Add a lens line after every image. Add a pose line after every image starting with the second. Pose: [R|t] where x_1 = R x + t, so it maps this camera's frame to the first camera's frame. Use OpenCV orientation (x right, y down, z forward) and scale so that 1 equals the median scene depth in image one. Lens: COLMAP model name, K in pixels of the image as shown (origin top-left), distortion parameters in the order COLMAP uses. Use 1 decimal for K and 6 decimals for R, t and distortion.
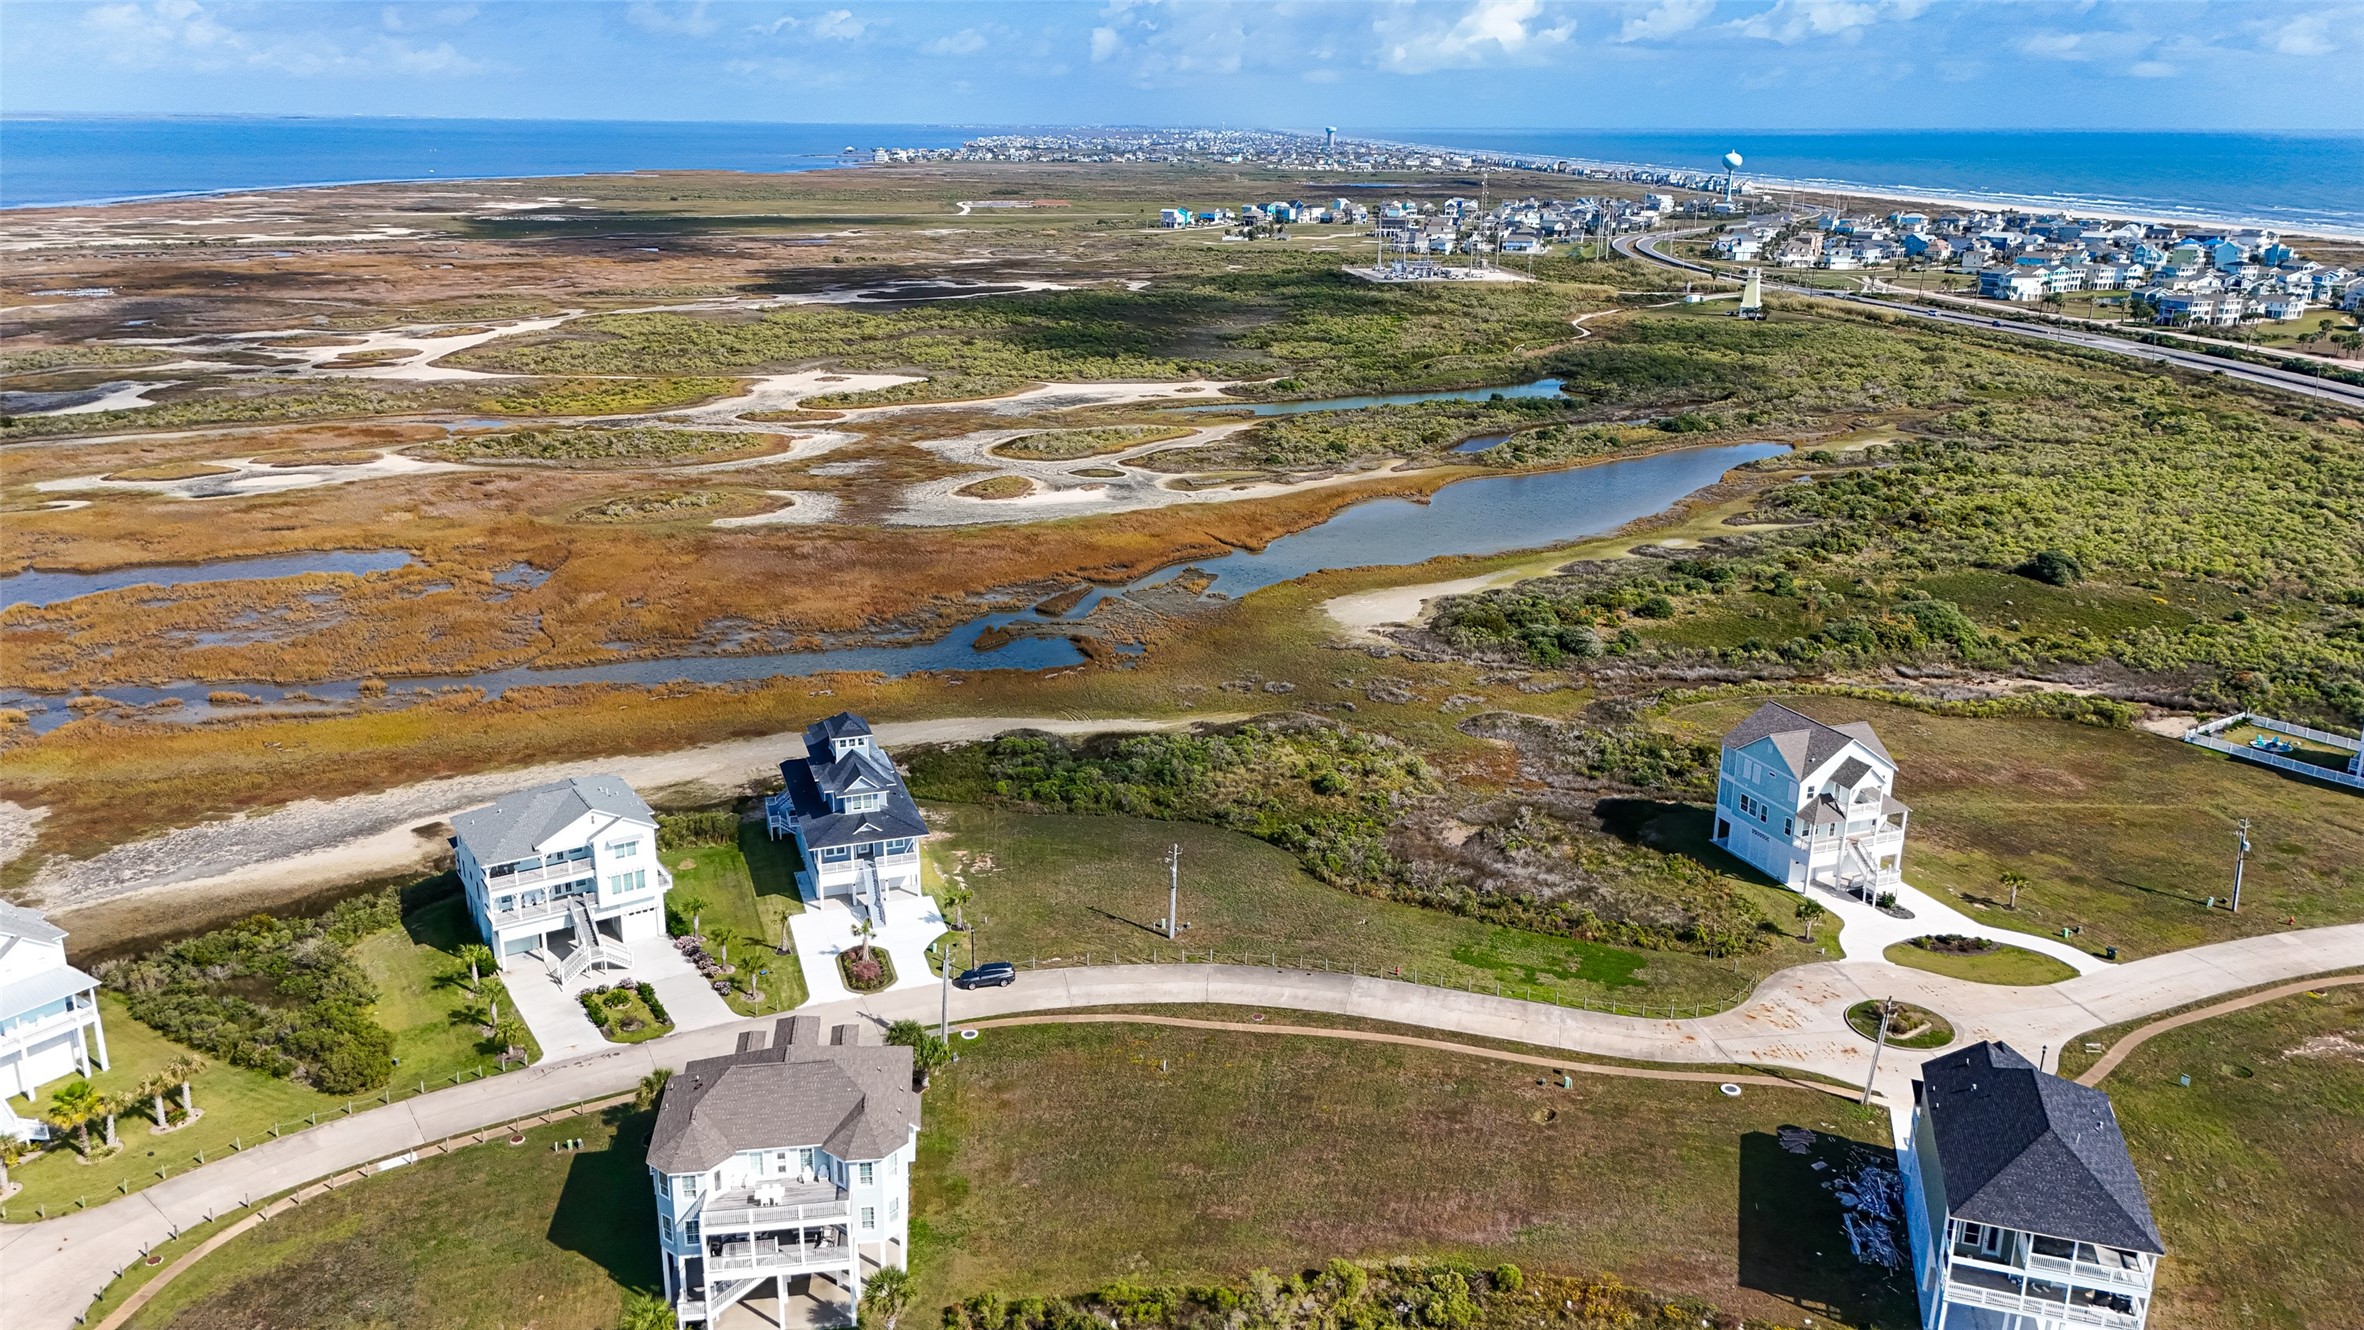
lens RADIAL K [[1727.9, 0, 1183.6], [0, 1727.9, 679.6], [0, 0, 1]] dist [0.084243, -0.082282]
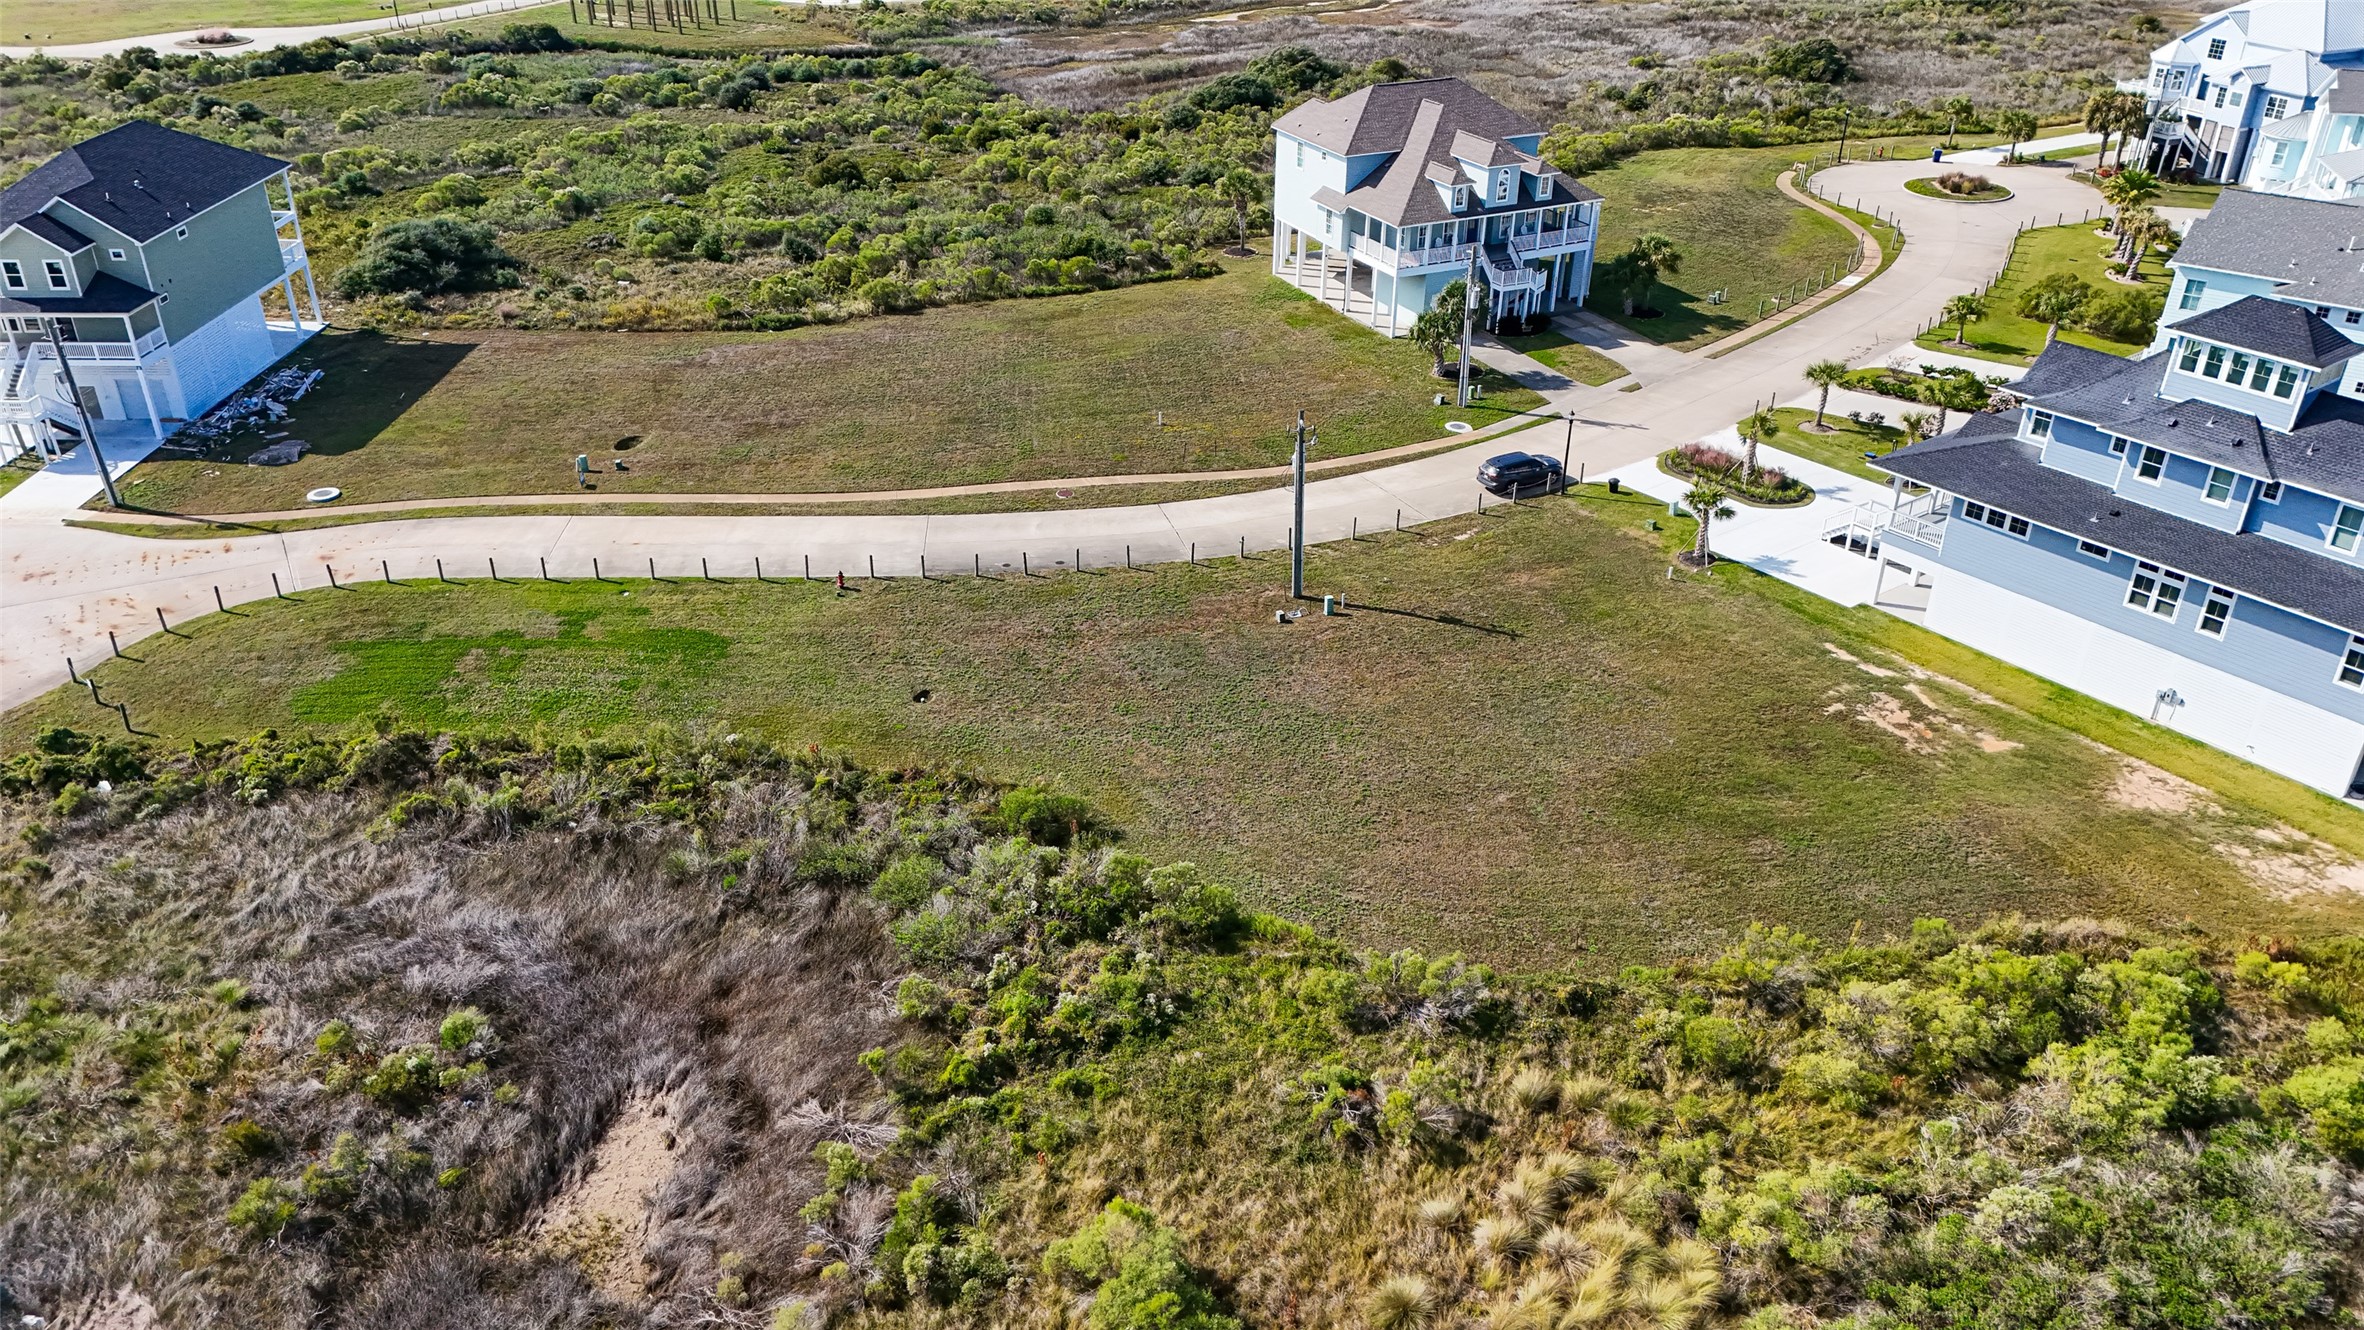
lens RADIAL K [[1727.9, 0, 1177.4], [0, 1727.9, 672.7], [0, 0, 1]] dist [0.084243, -0.082282]
pose [[-0.955117, 0.137520, -0.262372, 0.119939], [-0.097243, 0.691071, 0.716215, -0.142731], [0.279812, 0.709583, -0.646681, 0.994157]]
